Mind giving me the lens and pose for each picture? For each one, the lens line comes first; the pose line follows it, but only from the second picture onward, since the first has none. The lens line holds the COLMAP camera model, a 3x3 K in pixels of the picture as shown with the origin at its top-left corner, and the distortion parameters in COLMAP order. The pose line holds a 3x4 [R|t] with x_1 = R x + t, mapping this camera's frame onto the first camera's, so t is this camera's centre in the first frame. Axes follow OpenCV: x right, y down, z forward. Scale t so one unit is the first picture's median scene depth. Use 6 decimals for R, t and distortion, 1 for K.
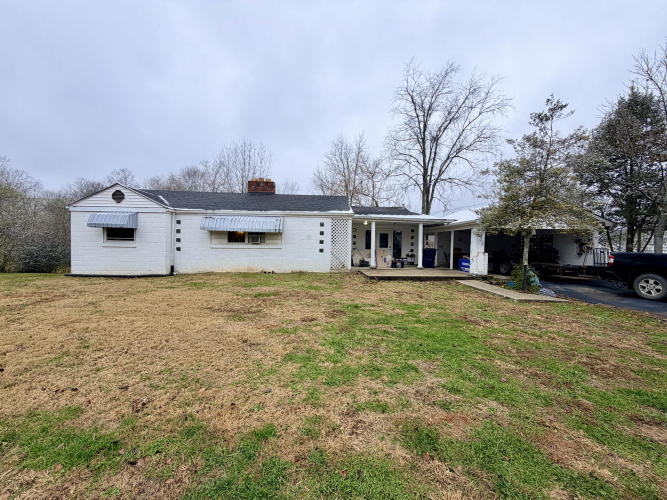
lens RADIAL K [[265.9, 0, 332.1], [0, 265.9, 250.9], [0, 0, 1]] dist [0.000275, 0.000056]
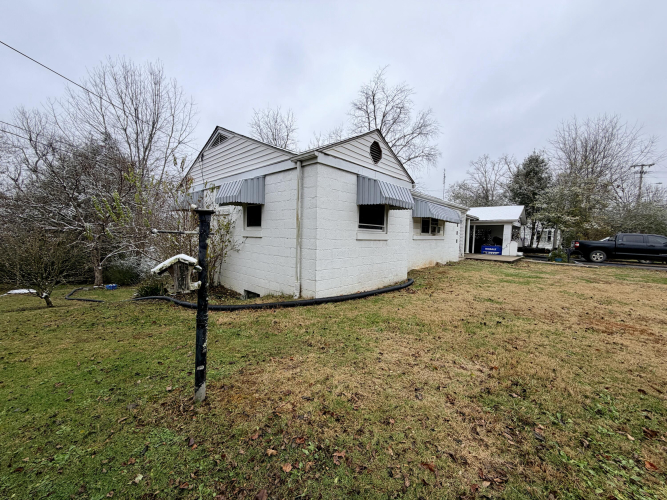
lens RADIAL K [[265.9, 0, 332.1], [0, 265.9, 250.9], [0, 0, 1]] dist [0.000275, 0.000056]
pose [[0.731458, -0.039464, 0.680743, -1.274267], [0.005941, 0.998655, 0.051511, -0.021568], [-0.681860, -0.033634, 0.730709, 0.634453]]
